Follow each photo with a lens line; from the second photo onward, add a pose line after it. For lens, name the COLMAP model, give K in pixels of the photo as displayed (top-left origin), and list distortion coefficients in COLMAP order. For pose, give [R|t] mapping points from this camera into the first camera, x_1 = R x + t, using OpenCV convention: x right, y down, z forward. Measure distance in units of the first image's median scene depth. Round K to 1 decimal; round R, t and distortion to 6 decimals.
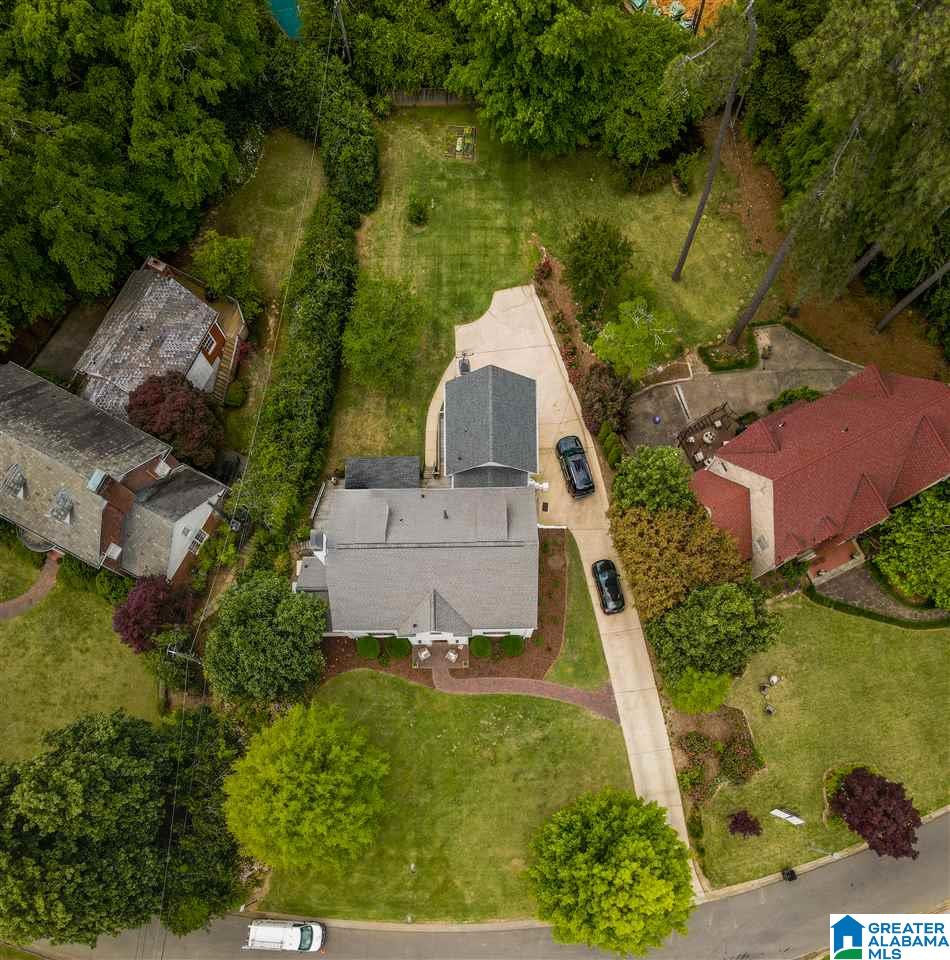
lens RADIAL K [[700.3, 0, 476.5], [0, 700.3, 686.9], [0, 0, 1]] dist [0.018069, 0.006244]
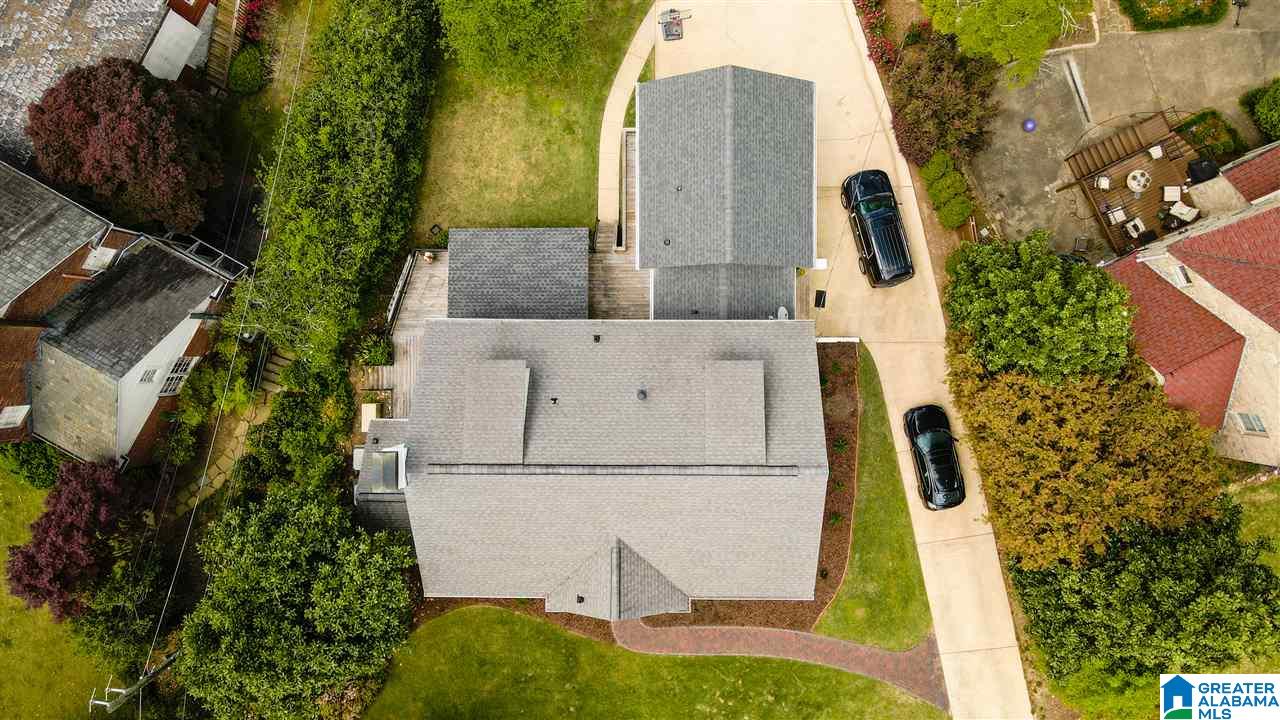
lens RADIAL K [[941.9, 0, 640.0], [0, 941.9, 360.0], [0, 0, 1]] dist [0.029449, 0.000492]
pose [[0.999886, 0.009734, -0.011575, -0.032795], [-0.008547, 0.995104, 0.098462, -0.292992], [0.012477, -0.098351, 0.995074, 0.280127]]
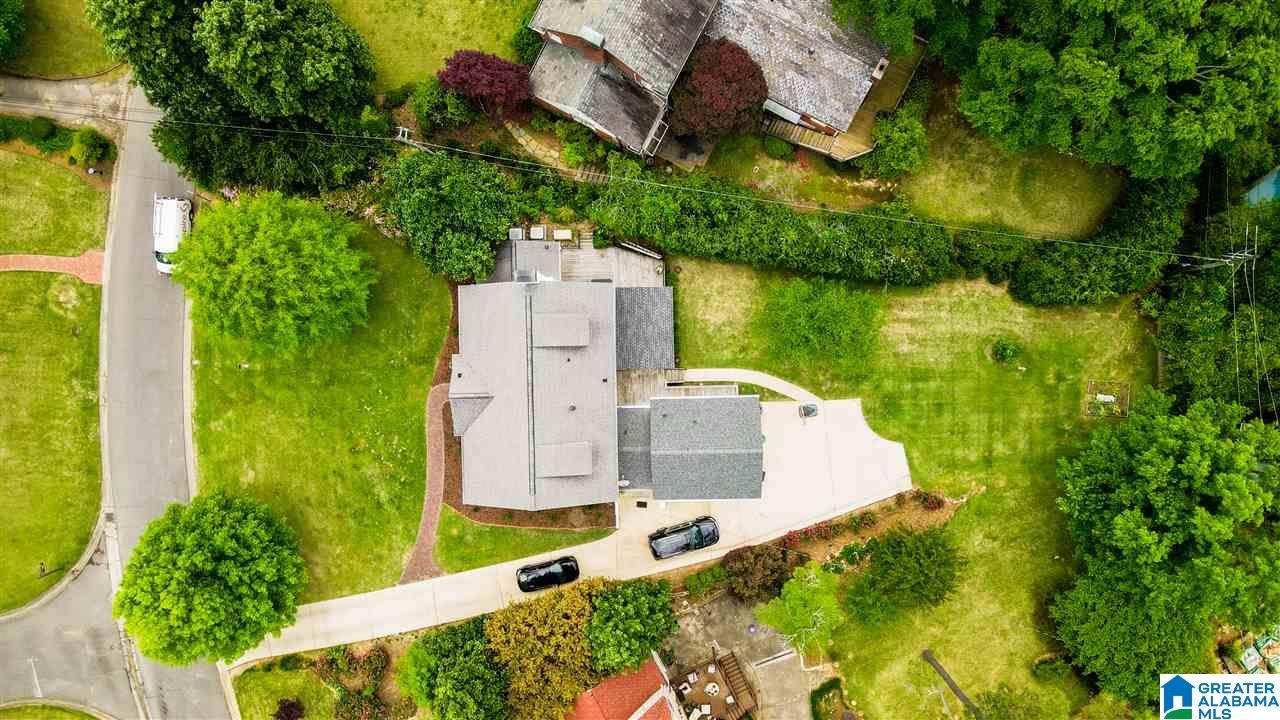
lens RADIAL K [[941.9, 0, 640.0], [0, 941.9, 360.0], [0, 0, 1]] dist [0.029449, 0.000492]
pose [[0.014608, 0.999651, 0.021995, -0.116976], [-0.991046, 0.011555, 0.133021, -0.435051], [0.132721, -0.023742, 0.990869, -0.195864]]
